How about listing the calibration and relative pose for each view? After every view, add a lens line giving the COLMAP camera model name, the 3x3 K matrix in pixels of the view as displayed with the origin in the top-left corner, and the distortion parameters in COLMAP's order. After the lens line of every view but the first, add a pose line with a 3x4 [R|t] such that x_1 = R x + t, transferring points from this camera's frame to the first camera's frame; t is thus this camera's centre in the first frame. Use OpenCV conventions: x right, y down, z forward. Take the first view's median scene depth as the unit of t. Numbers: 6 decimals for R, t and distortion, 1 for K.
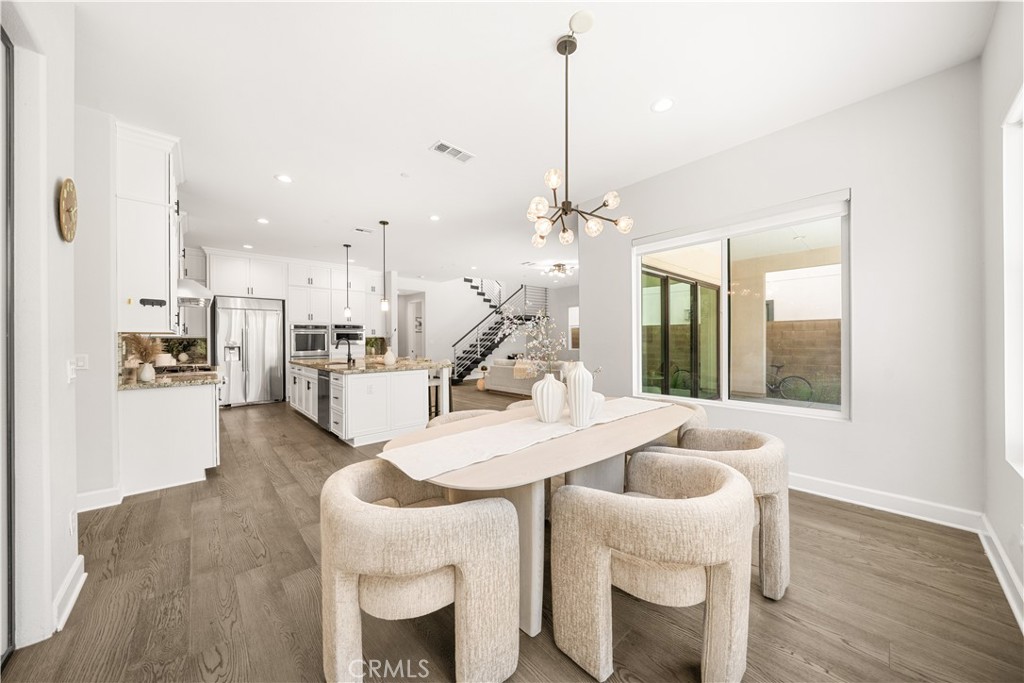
lens RADIAL K [[350.1, 0, 507.7], [0, 350.1, 339.8], [0, 0, 1]] dist [-0.002027, -0.000103]
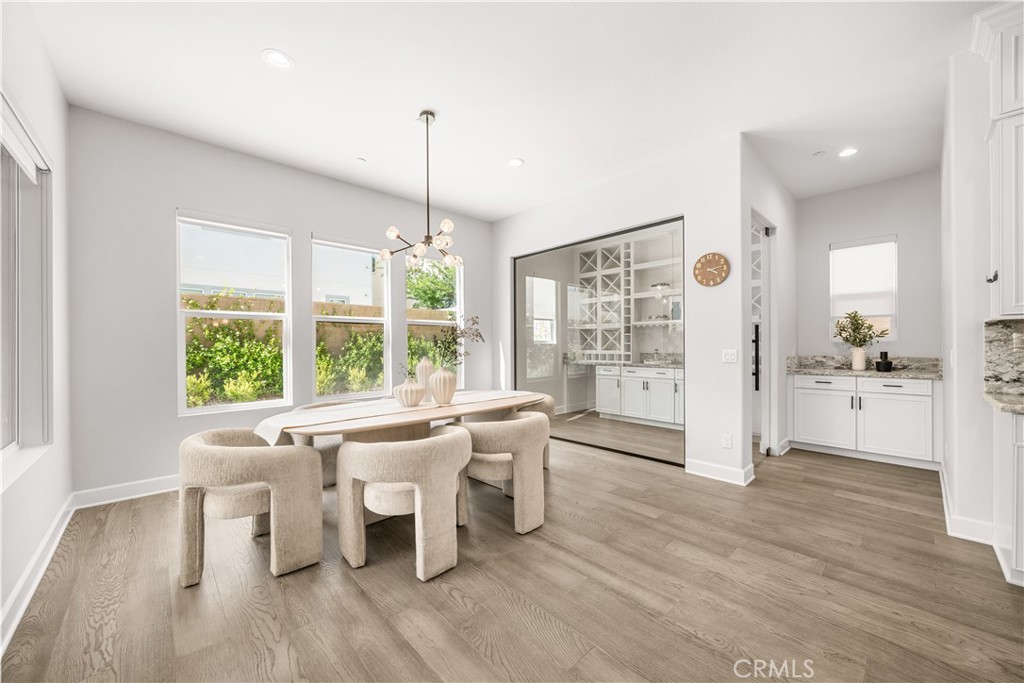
lens RADIAL K [[383.3, 0, 505.6], [0, 383.3, 345.8], [0, 0, 1]] dist [0.000360, -0.000019]
pose [[-0.999909, 0.012633, -0.004658, -0.085354], [0.012631, 0.999920, 0.000389, 0.017612], [0.004663, 0.000330, -0.999989, 1.929816]]
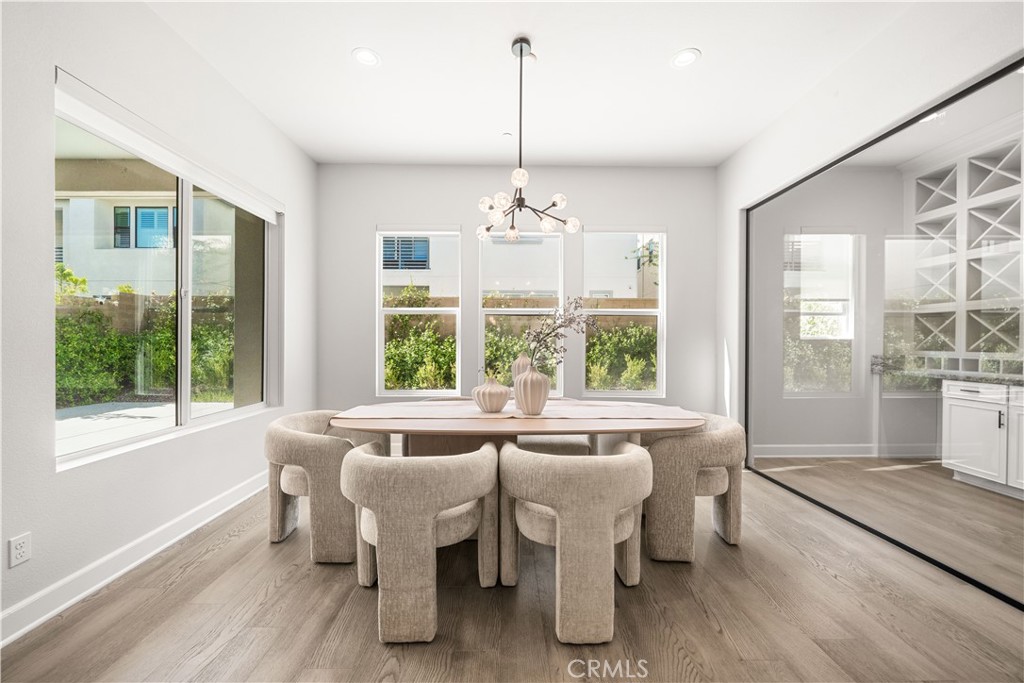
lens RADIAL K [[397.0, 0, 507.8], [0, 397.0, 343.0], [0, 0, 1]] dist [0.000043, 0.000026]
pose [[-0.742404, 0.002551, 0.669947, -0.461976], [0.000147, 0.999993, -0.003644, 0.029506], [-0.669952, -0.002606, -0.742400, 1.499728]]
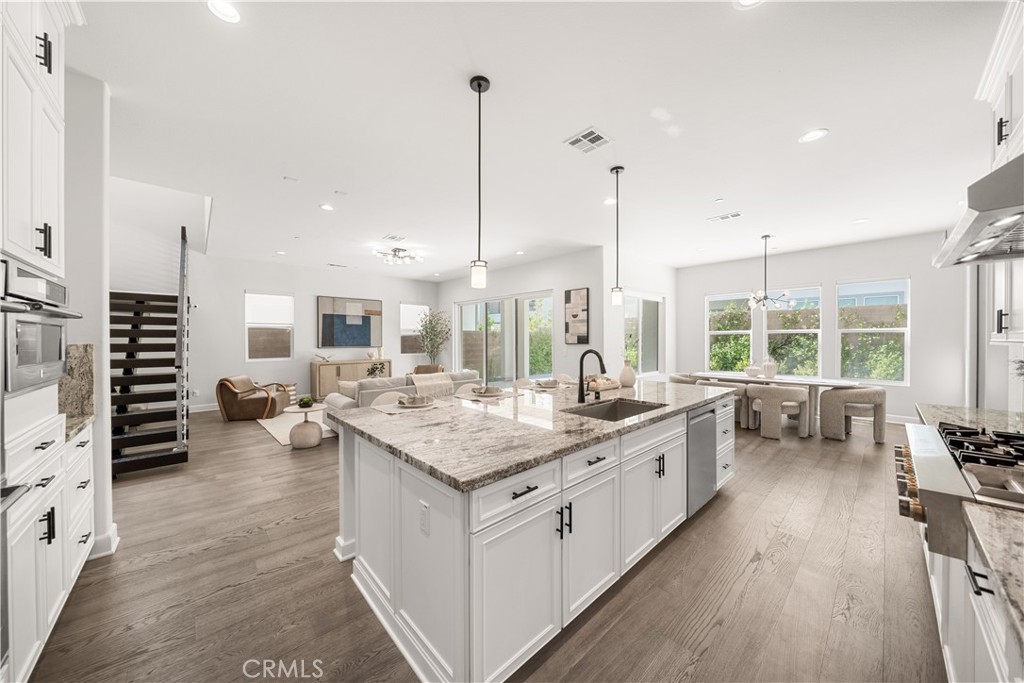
lens RADIAL K [[350.1, 0, 507.7], [0, 350.1, 339.8], [0, 0, 1]] dist [-0.002027, -0.000103]
pose [[-0.003180, 0.003989, 0.999987, -1.985064], [0.001336, 0.999991, -0.003985, -0.037819], [-0.999994, 0.001323, -0.003185, 2.367567]]
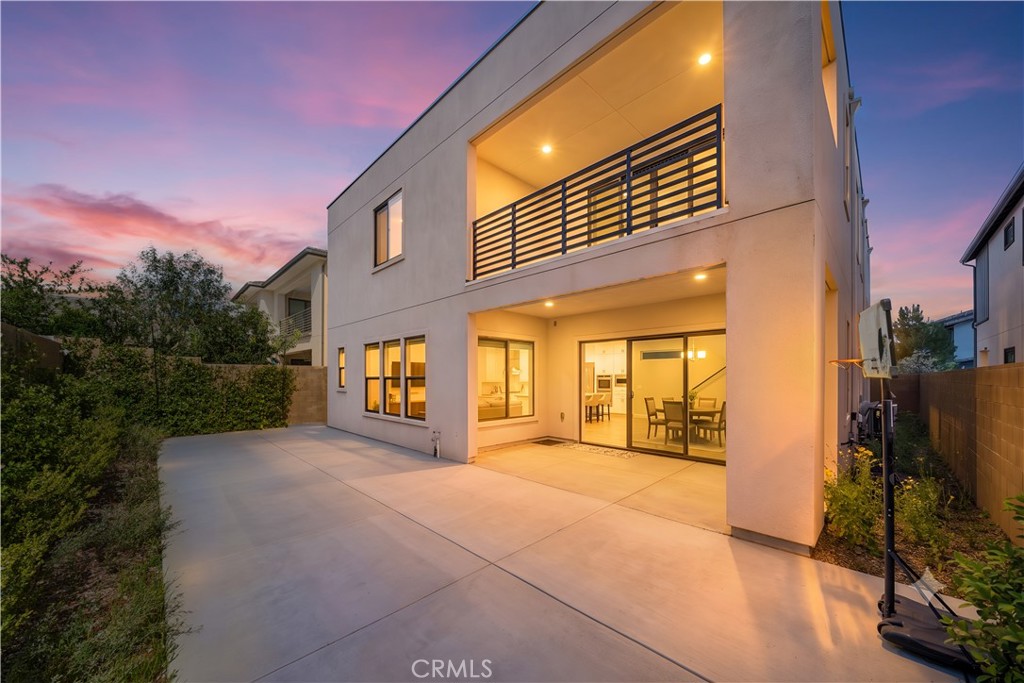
lens RADIAL K [[359.3, 0, 512.5], [0, 359.3, 349.0], [0, 0, 1]] dist [-0.008171, -0.000082]
pose [[0.039219, -0.070328, -0.996753, 3.916158], [0.000078, 0.997520, -0.070379, -0.132762], [0.999231, 0.002682, 0.039127, 1.256635]]
